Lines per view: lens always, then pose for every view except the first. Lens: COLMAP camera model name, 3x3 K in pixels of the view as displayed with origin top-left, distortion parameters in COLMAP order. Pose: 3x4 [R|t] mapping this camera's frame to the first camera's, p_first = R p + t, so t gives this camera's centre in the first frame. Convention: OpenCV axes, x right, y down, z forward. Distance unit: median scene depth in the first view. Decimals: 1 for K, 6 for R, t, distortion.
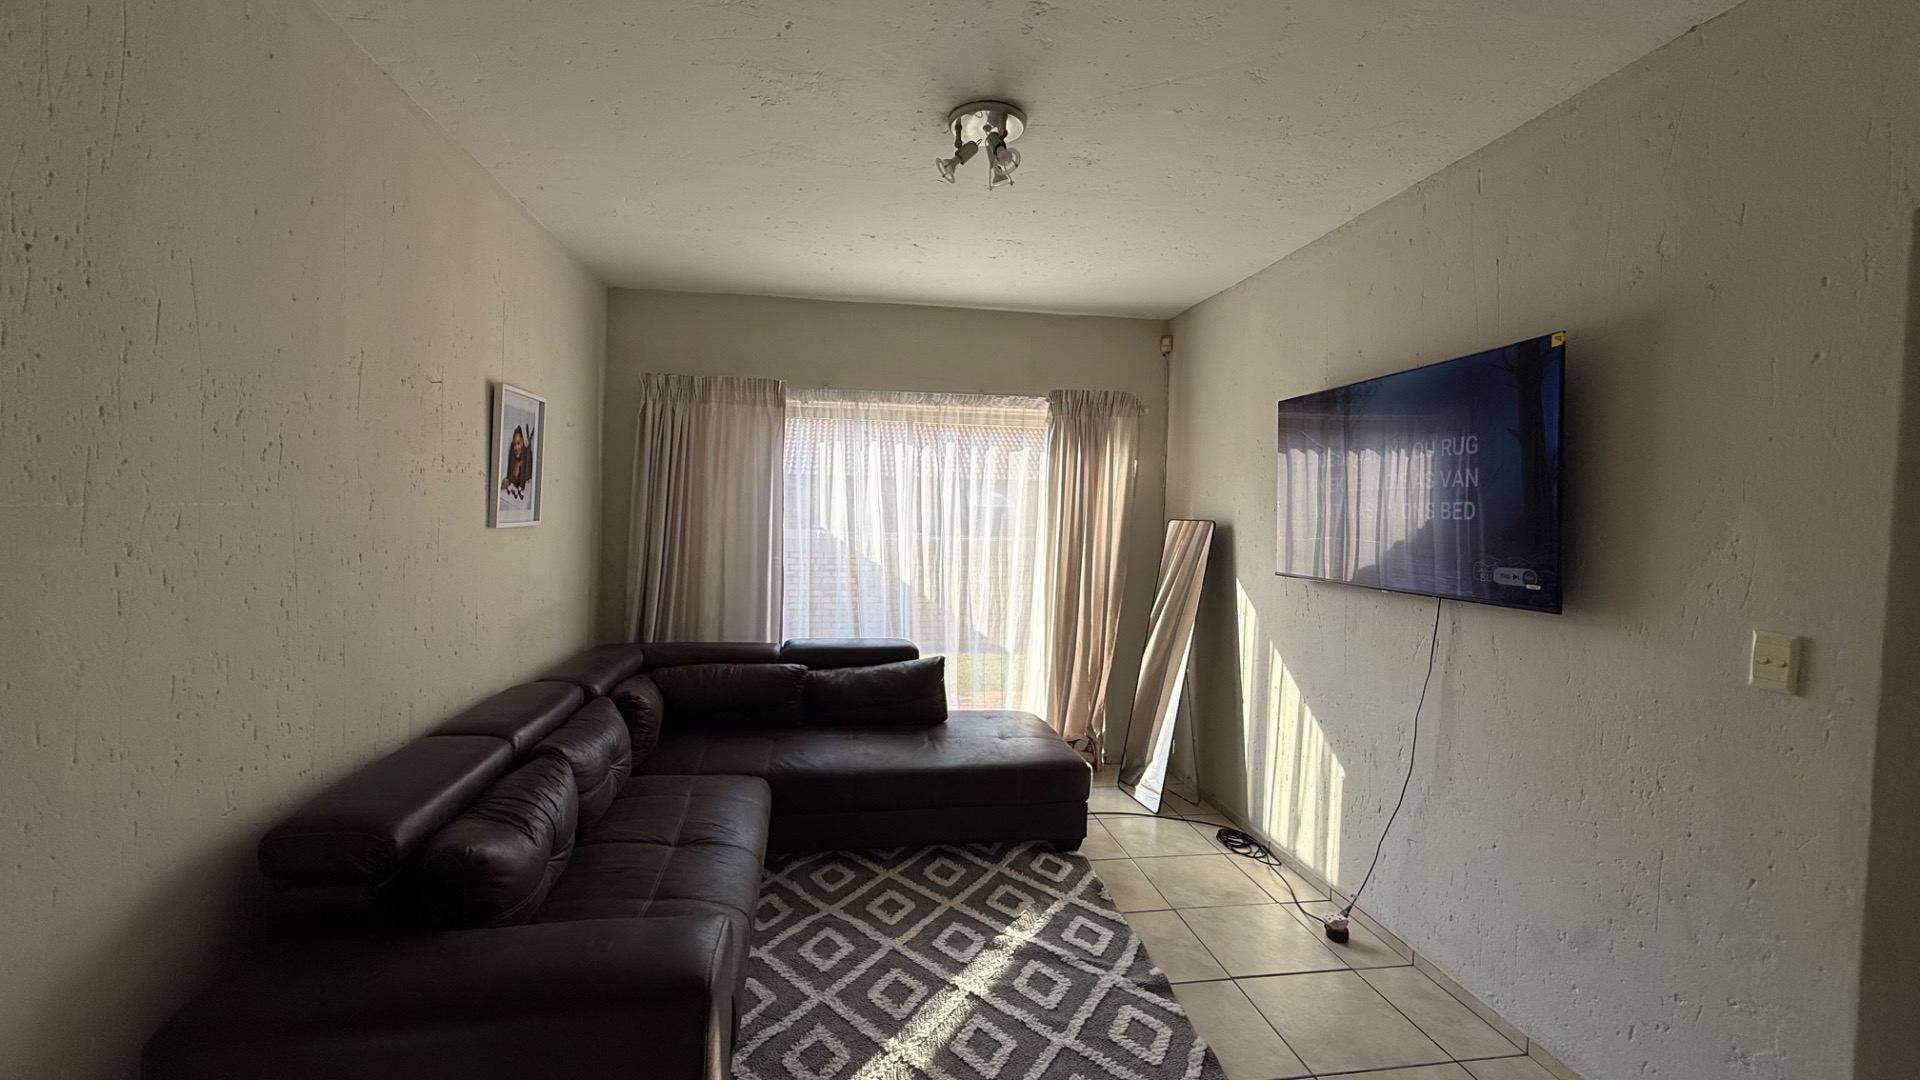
lens RADIAL K [[763.8, 0, 952.7], [0, 763.8, 531.4], [0, 0, 1]] dist [0.000745, 0.000578]
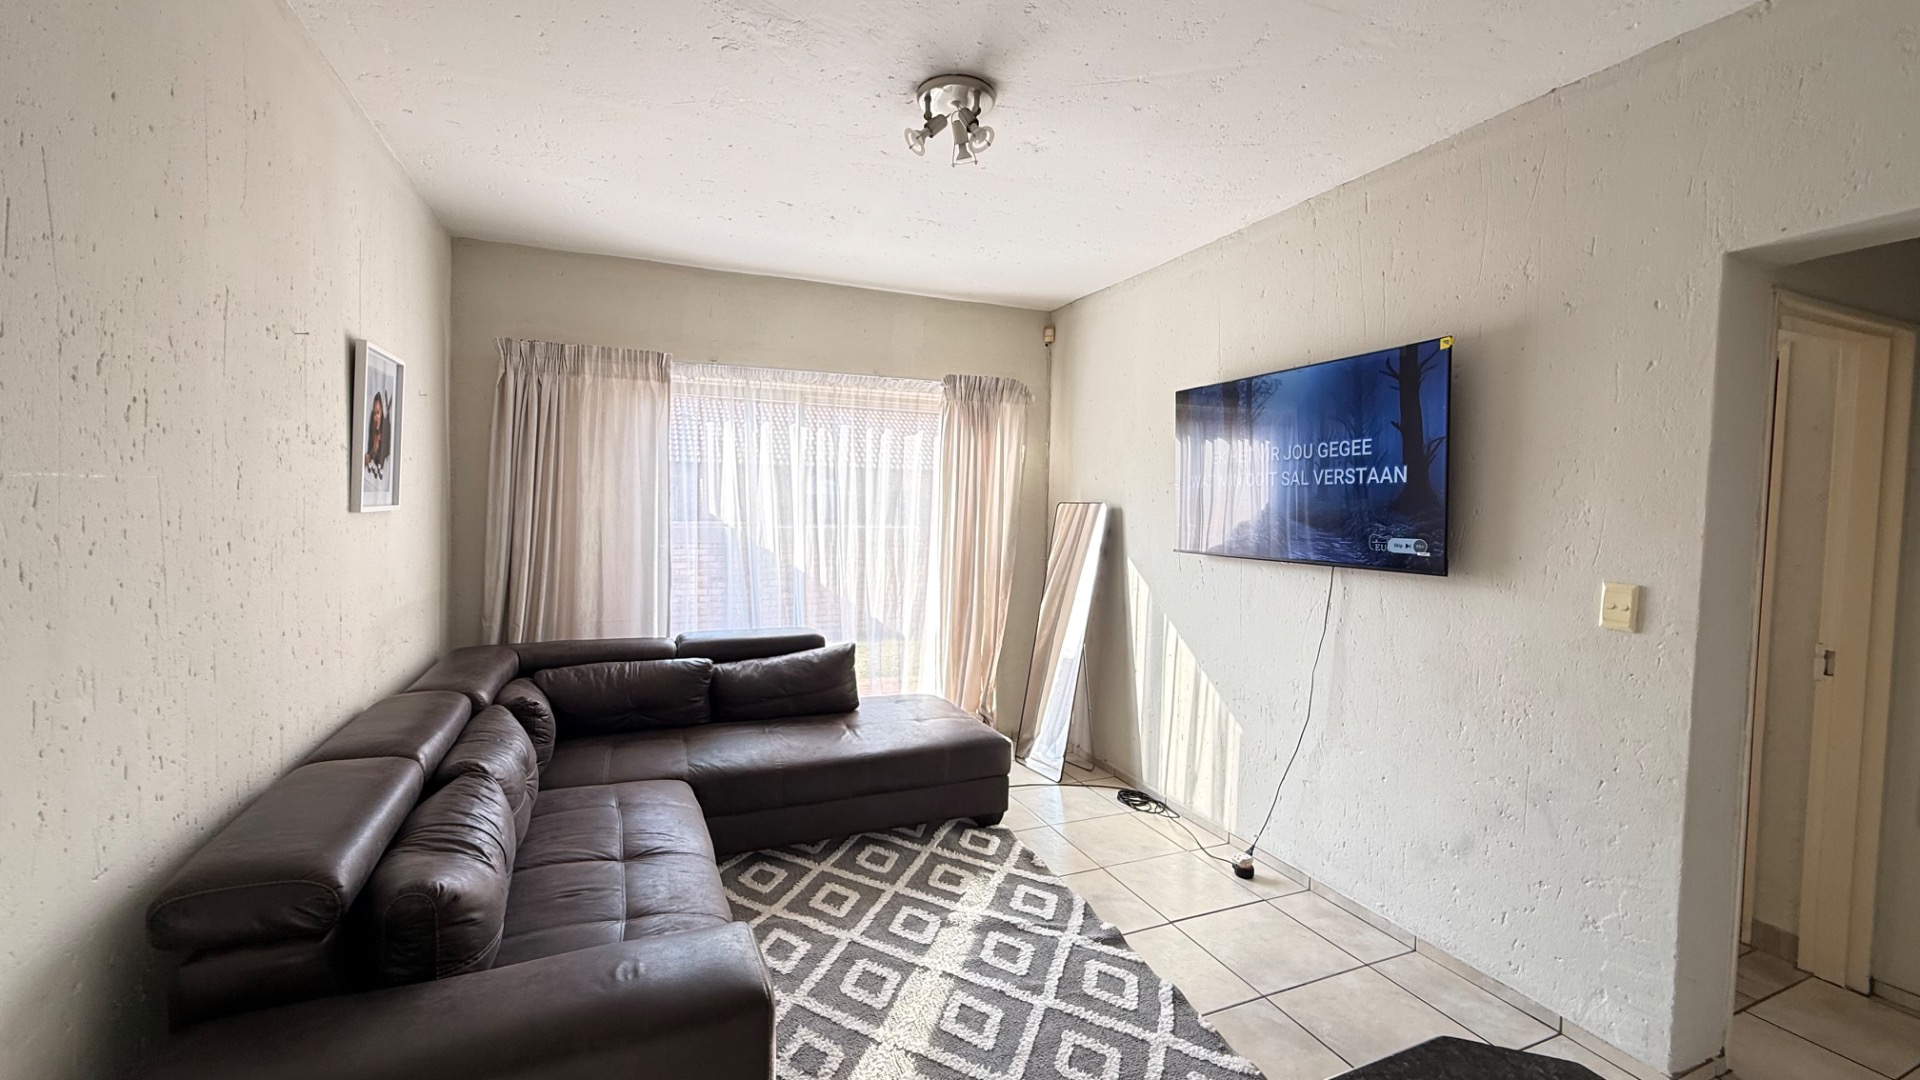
lens RADIAL K [[763.8, 0, 969.5], [0, 763.8, 530.9], [0, 0, 1]] dist [0.000745, 0.000578]
pose [[0.970683, -0.013248, 0.239997, -0.161636], [0.009683, 0.999825, 0.016025, 0.009377], [-0.240168, -0.013231, 0.970641, 0.024328]]
